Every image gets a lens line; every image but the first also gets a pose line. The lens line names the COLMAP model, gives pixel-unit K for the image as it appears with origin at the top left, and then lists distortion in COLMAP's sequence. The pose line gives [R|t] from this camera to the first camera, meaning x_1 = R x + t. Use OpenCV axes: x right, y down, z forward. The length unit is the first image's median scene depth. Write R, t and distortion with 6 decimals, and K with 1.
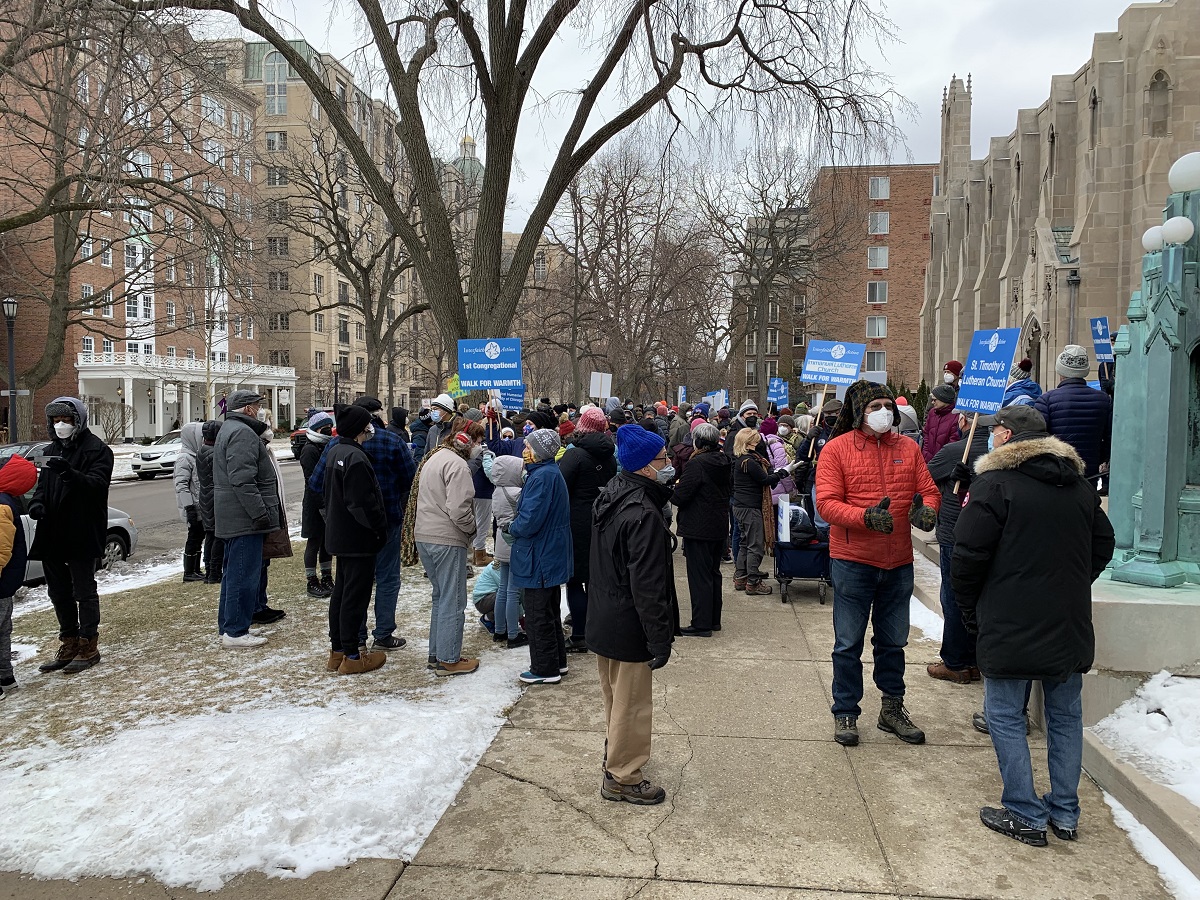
lens RADIAL K [[903.0, 0, 597.3], [0, 903.0, 457.3], [0, 0, 1]] dist [0.016207, -0.023446]
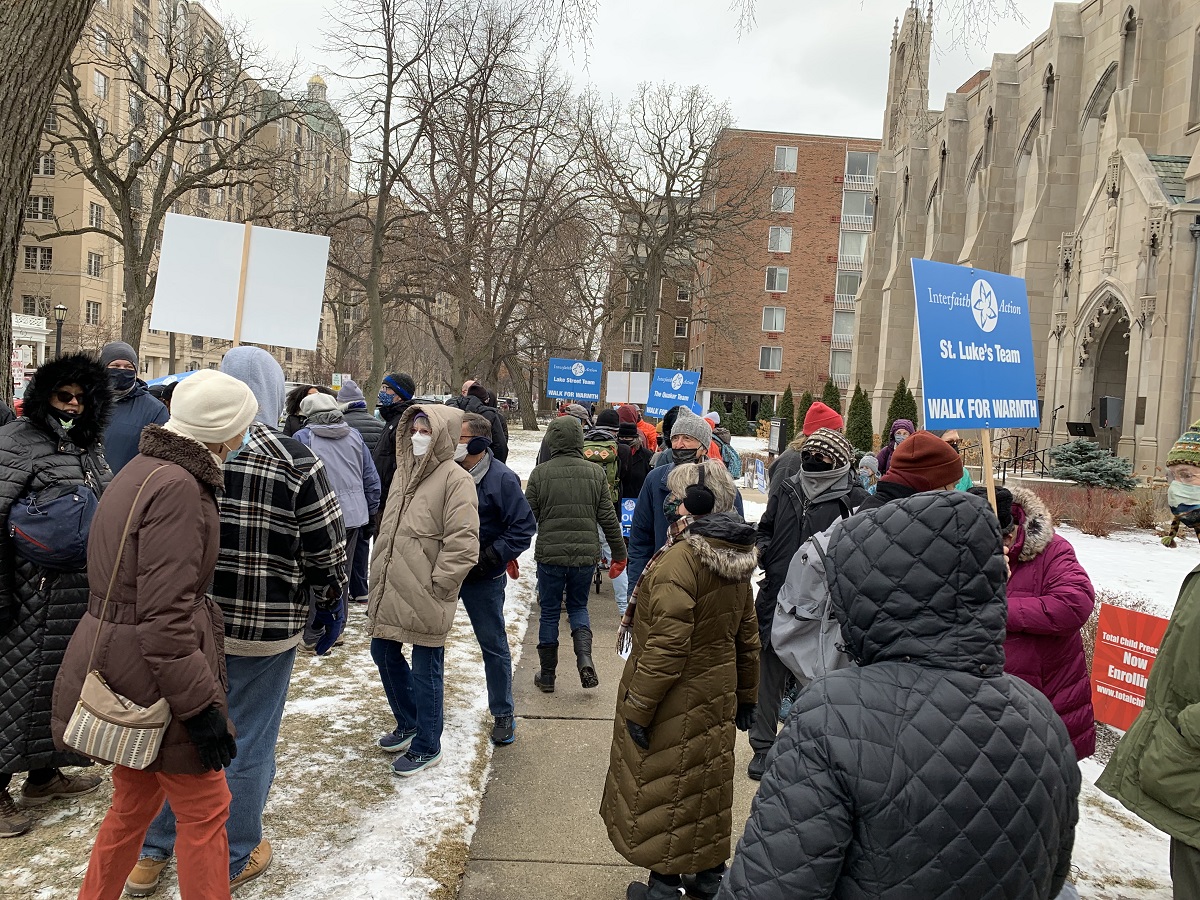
lens RADIAL K [[903.0, 0, 597.3], [0, 903.0, 457.3], [0, 0, 1]] dist [0.016207, -0.023446]
pose [[0.986819, 0.045871, 0.155188, 0.012649], [-0.047710, 0.998828, 0.008143, -0.011562], [-0.154633, -0.015440, 0.987851, 0.200130]]
